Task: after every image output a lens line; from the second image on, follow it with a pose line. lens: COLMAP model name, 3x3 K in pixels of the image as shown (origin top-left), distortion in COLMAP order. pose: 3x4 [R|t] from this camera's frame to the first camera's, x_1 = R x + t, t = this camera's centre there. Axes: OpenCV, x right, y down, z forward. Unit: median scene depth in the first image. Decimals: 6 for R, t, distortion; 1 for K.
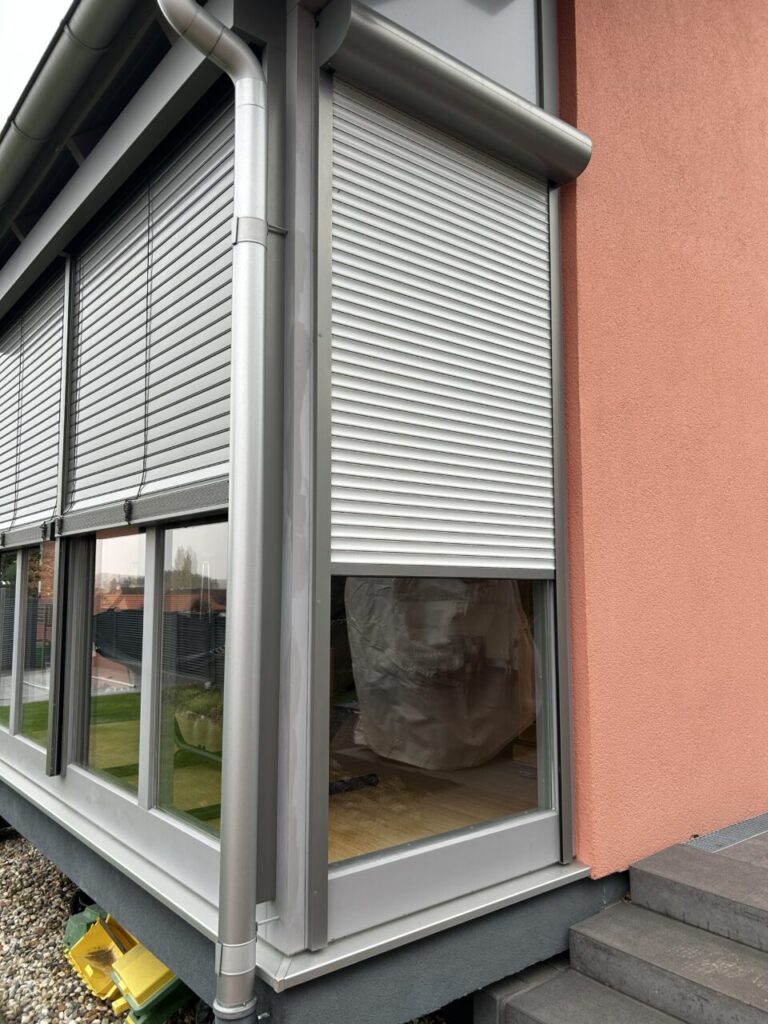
lens RADIAL K [[764.2, 0, 384.0], [0, 764.2, 512.0], [0, 0, 1]] dist [0.022149, 0.001818]
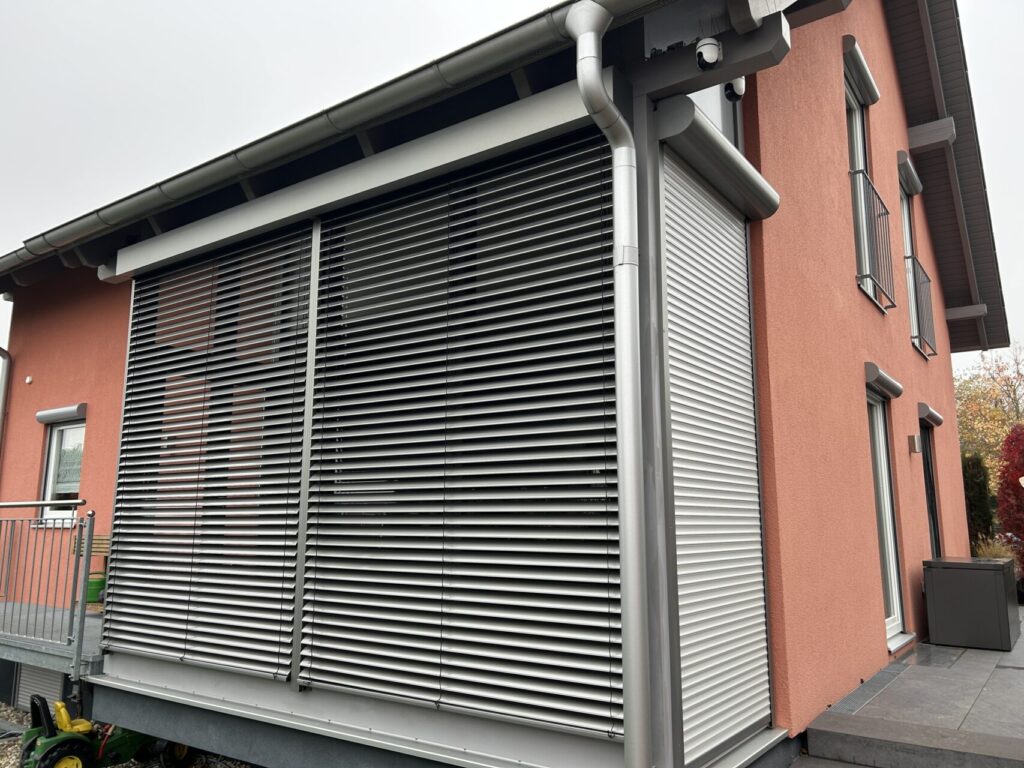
lens RADIAL K [[763.2, 0, 512.0], [0, 763.2, 384.0], [0, 0, 1]] dist [0.027857, -0.008533]
pose [[0.962243, 0.048289, 0.267875, -0.587325], [-0.028502, 0.996603, -0.077272, -0.019184], [-0.270696, 0.066719, 0.960350, -0.196776]]
